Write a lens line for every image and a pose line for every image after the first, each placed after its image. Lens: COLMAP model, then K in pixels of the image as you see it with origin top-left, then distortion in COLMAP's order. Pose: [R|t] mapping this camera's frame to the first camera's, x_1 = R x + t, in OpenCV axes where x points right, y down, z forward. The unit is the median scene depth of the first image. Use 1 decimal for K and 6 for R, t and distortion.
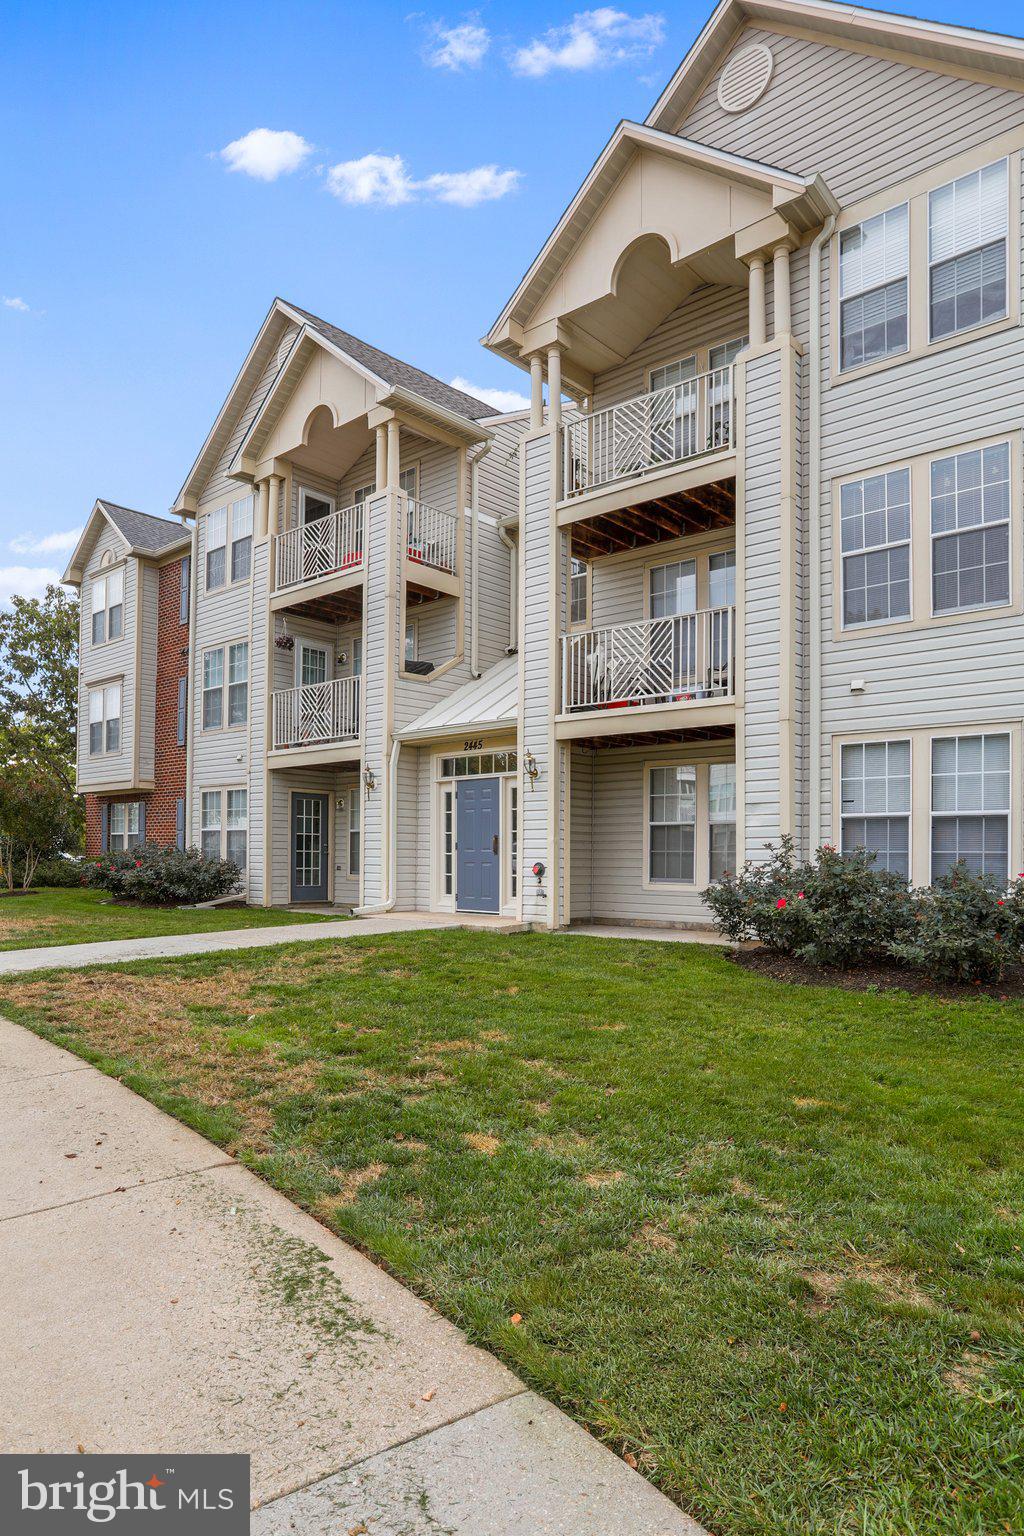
lens RADIAL K [[886.5, 0, 496.1], [0, 886.5, 853.7], [0, 0, 1]] dist [-0.045431, 0.008048]
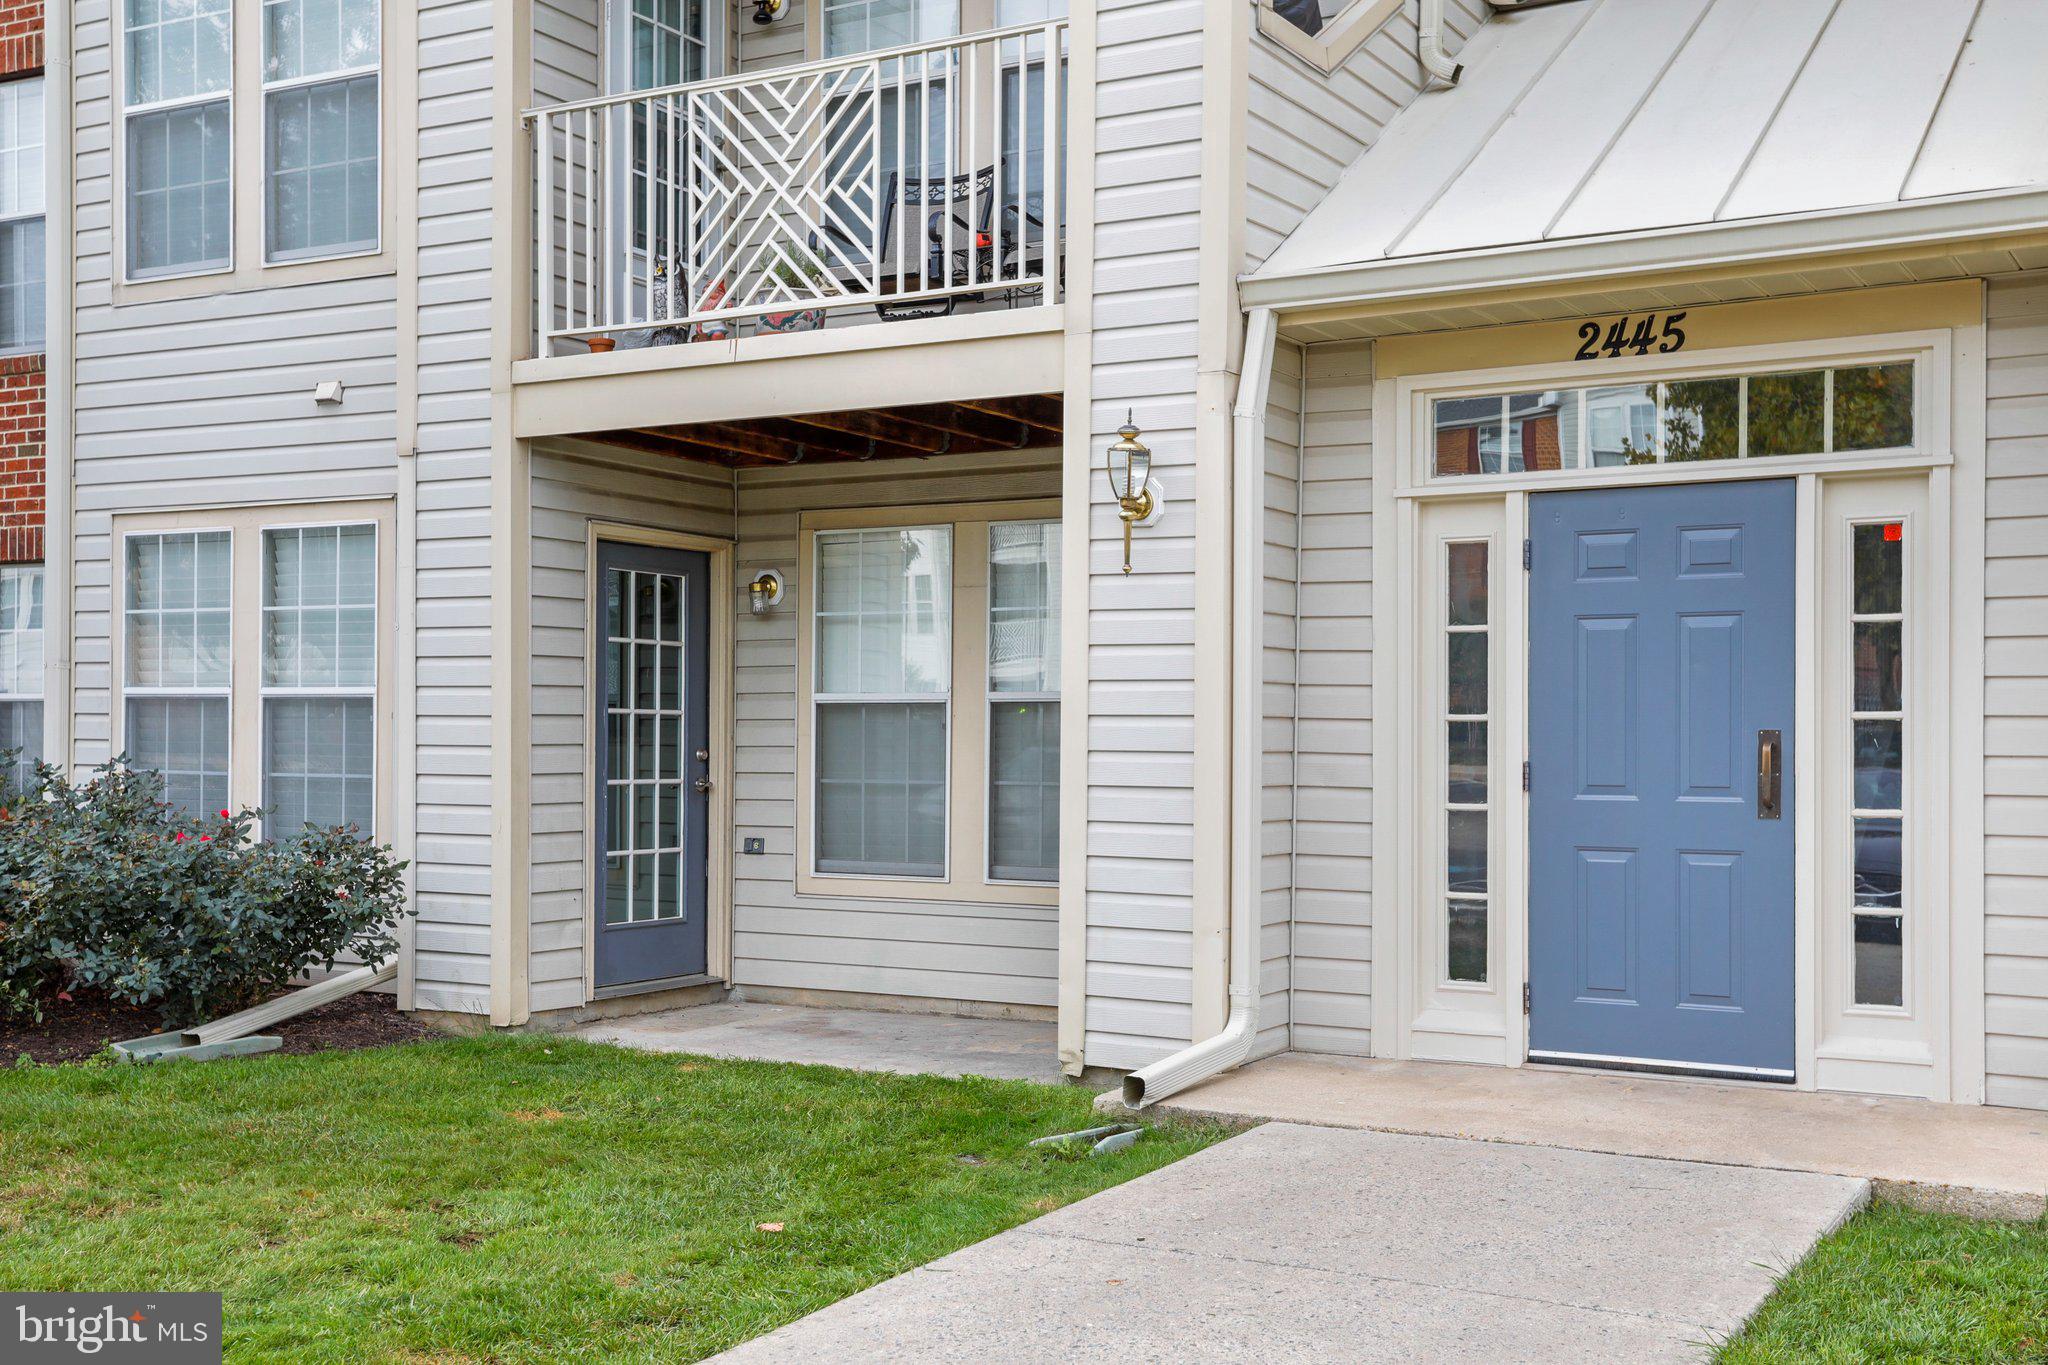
lens RADIAL K [[2229.7, 0, 1031.4], [0, 2229.7, 724.5], [0, 0, 1]] dist [0.041108, 0.000000]
pose [[0.976606, -0.002709, 0.215018, -0.258711], [0.003335, 0.999991, -0.002548, -0.018245], [-0.215009, 0.003205, 0.976607, 0.402681]]
